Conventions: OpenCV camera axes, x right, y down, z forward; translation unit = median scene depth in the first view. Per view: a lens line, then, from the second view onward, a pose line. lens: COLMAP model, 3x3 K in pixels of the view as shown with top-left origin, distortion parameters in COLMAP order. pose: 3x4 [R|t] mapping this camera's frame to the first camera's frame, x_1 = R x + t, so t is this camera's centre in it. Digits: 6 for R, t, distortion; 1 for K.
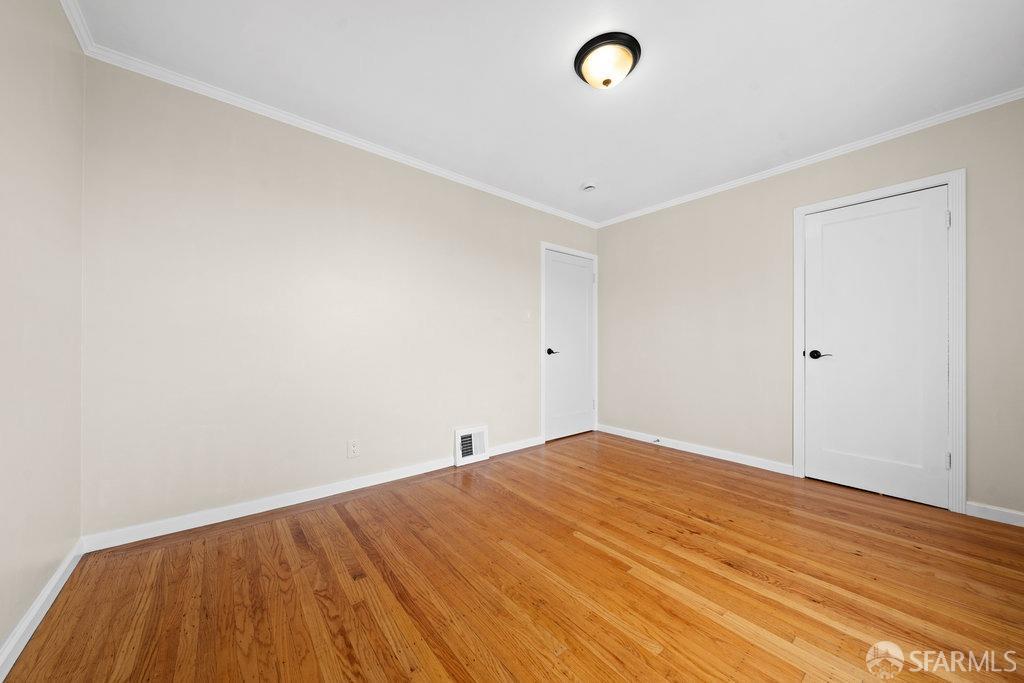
lens RADIAL K [[355.3, 0, 507.9], [0, 355.3, 344.6], [0, 0, 1]] dist [0.000753, 0.000011]
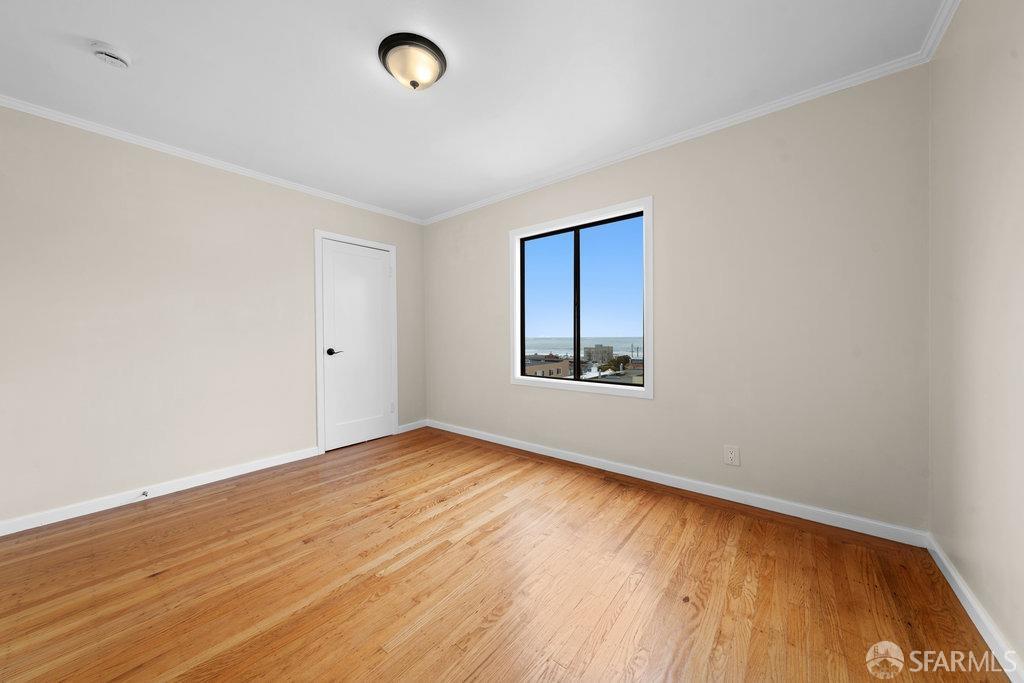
lens RADIAL K [[355.3, 0, 511.5], [0, 355.3, 342.3], [0, 0, 1]] dist [0.000753, 0.000011]
pose [[-0.210341, -0.017141, 0.977478, -0.578292], [0.014652, 0.999679, 0.020683, -0.025858], [-0.977518, 0.018673, -0.210023, 0.729587]]
